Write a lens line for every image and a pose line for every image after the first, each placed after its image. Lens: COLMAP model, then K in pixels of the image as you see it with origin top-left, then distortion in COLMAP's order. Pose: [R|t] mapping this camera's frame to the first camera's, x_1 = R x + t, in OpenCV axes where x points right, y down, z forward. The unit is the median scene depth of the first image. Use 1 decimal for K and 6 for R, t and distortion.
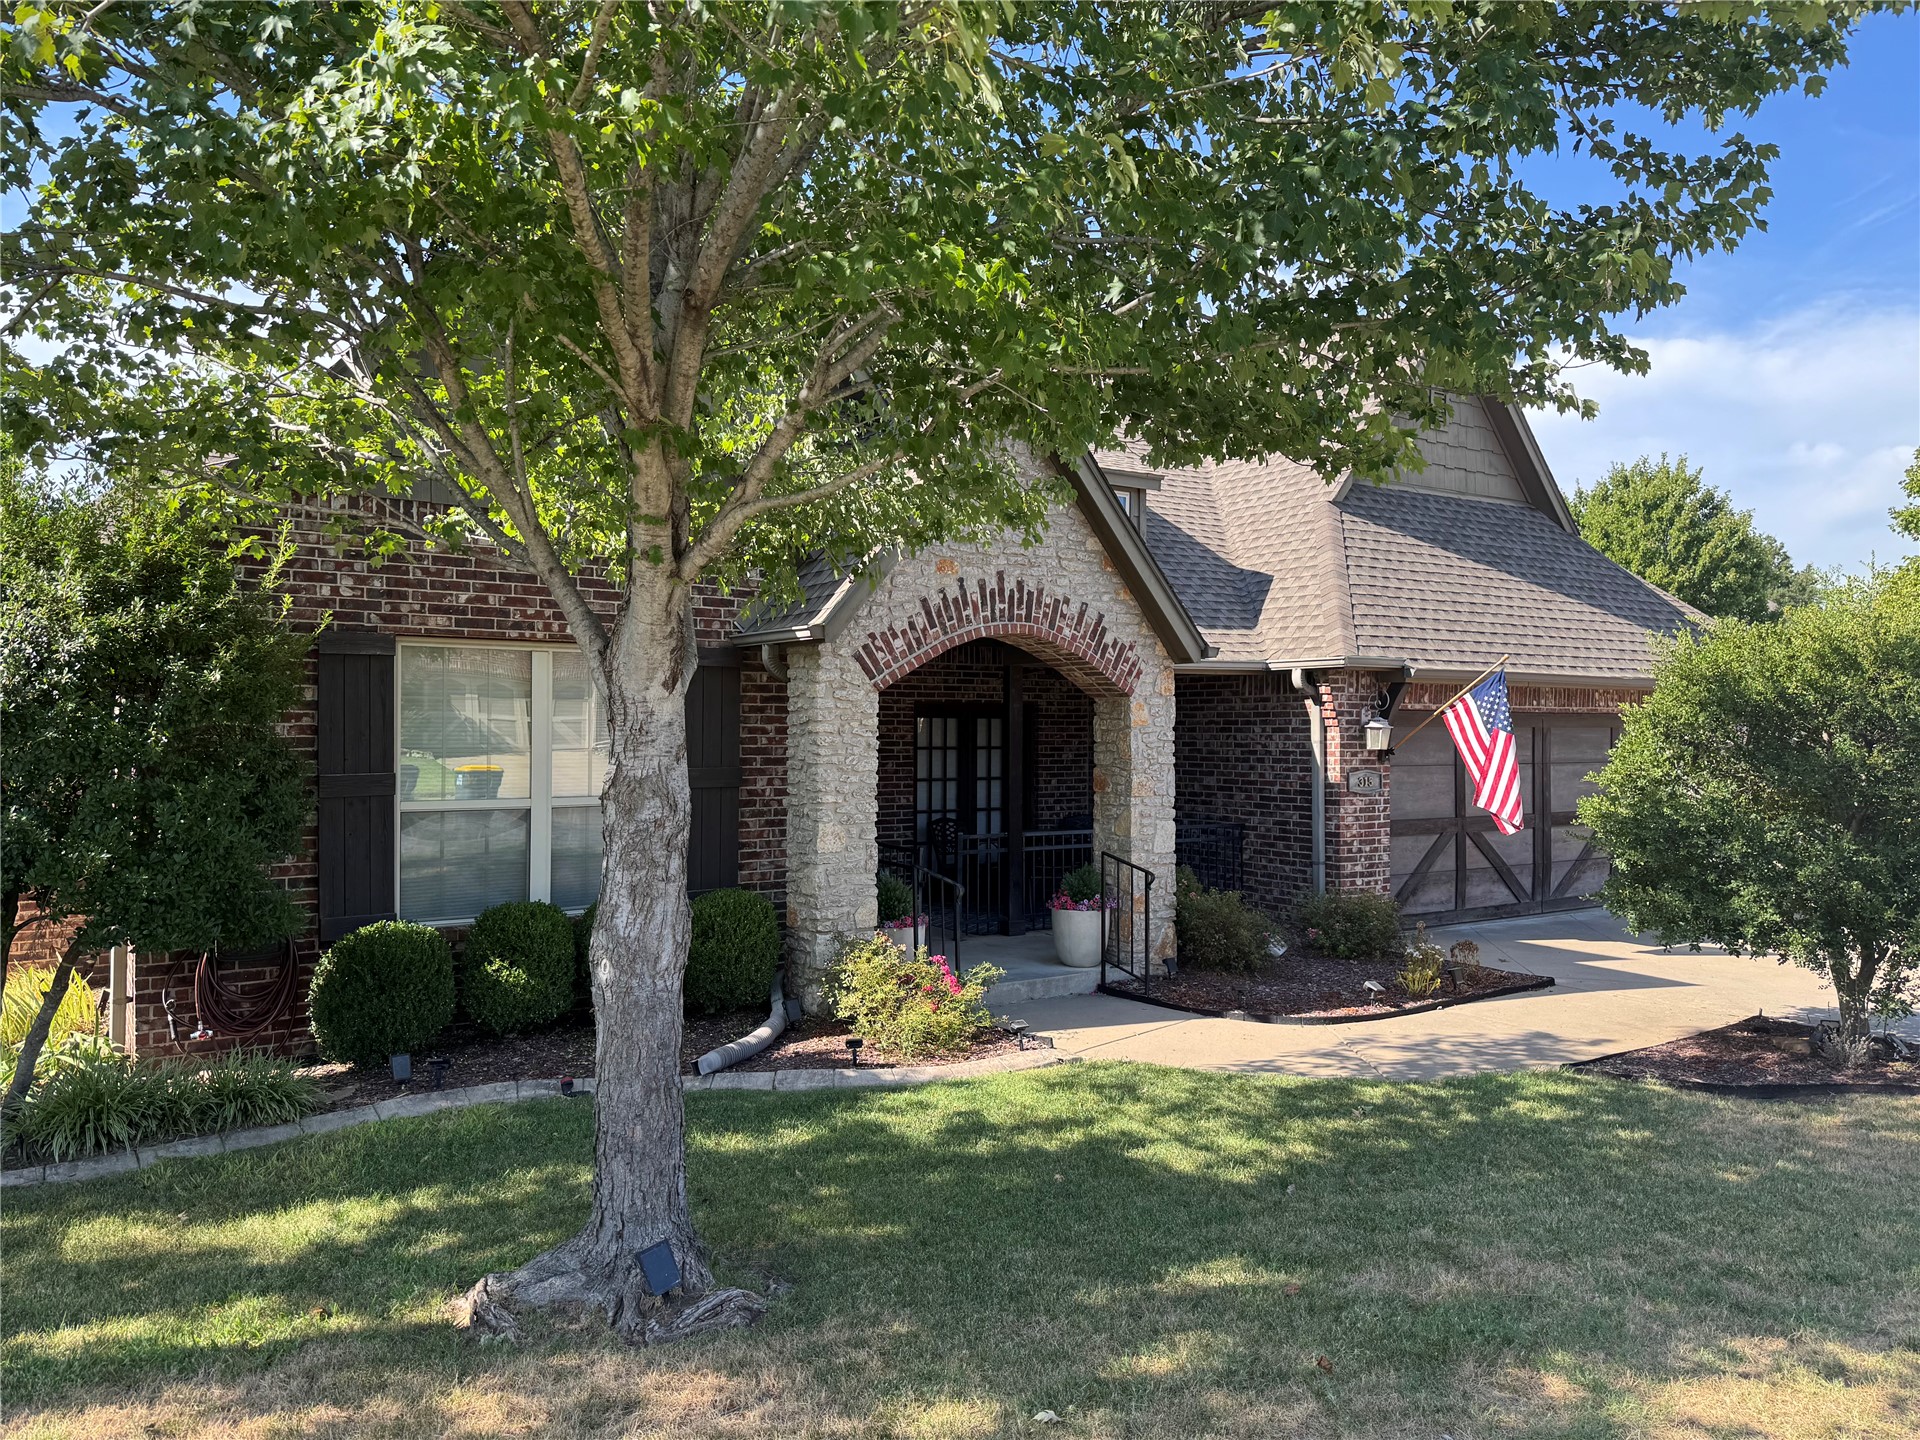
lens RADIAL K [[1343.2, 0, 960.0], [0, 1343.2, 720.0], [0, 0, 1]] dist [0.041838, -0.002038]
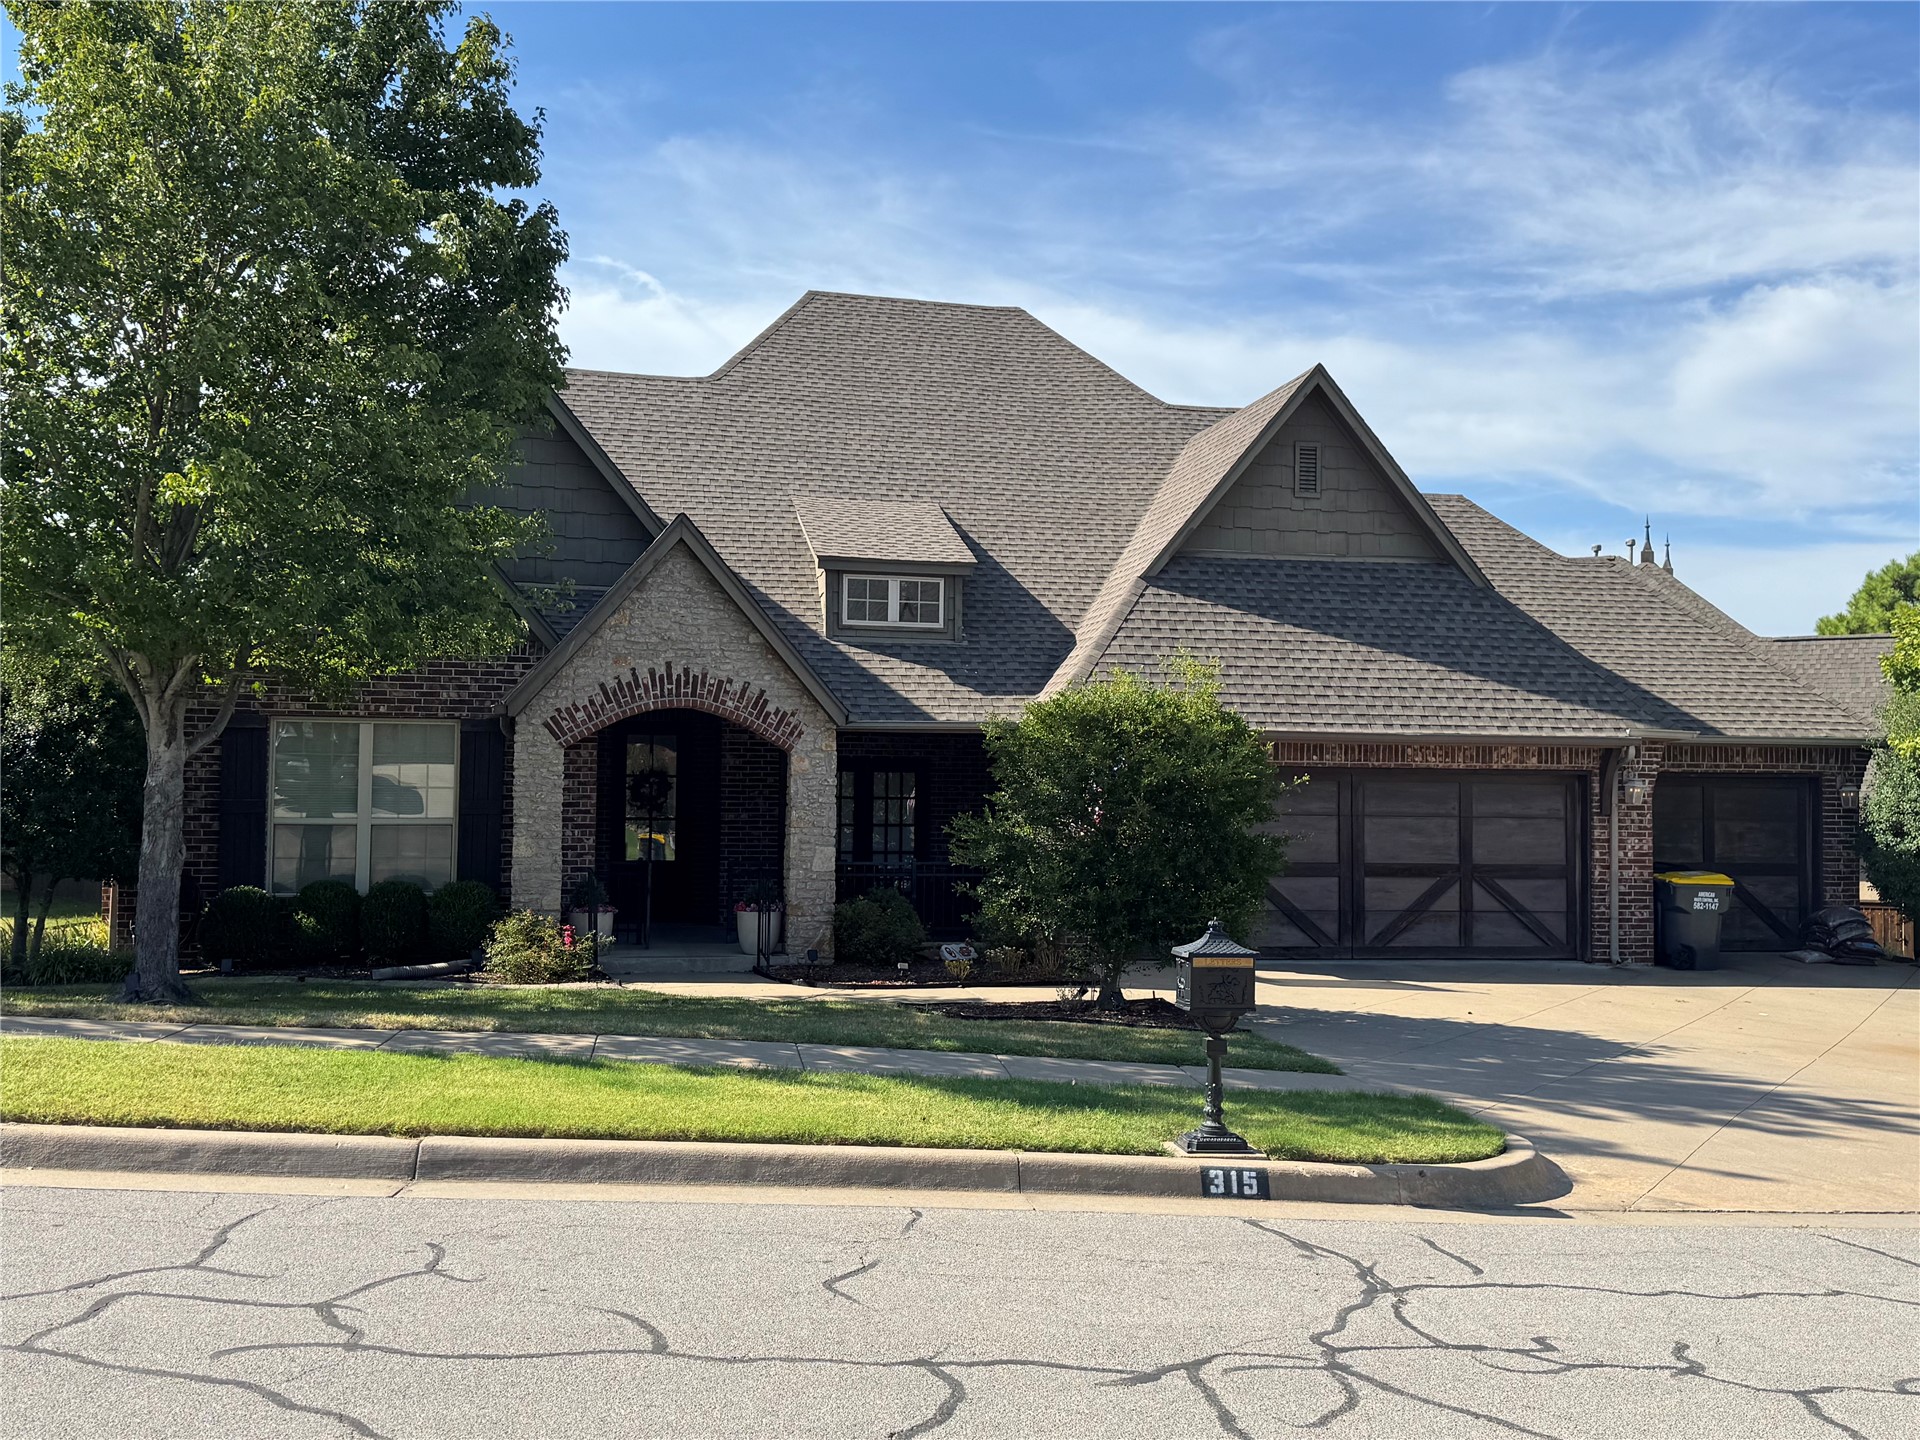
lens RADIAL K [[1868.2, 0, 960.0], [0, 1868.2, 720.0], [0, 0, 1]] dist [0.060176, 0.002083]
pose [[0.930547, -0.009925, -0.366037, 1.036430], [-0.004113, 0.999286, -0.037554, 0.021734], [0.366148, 0.036451, 0.929842, -0.702465]]
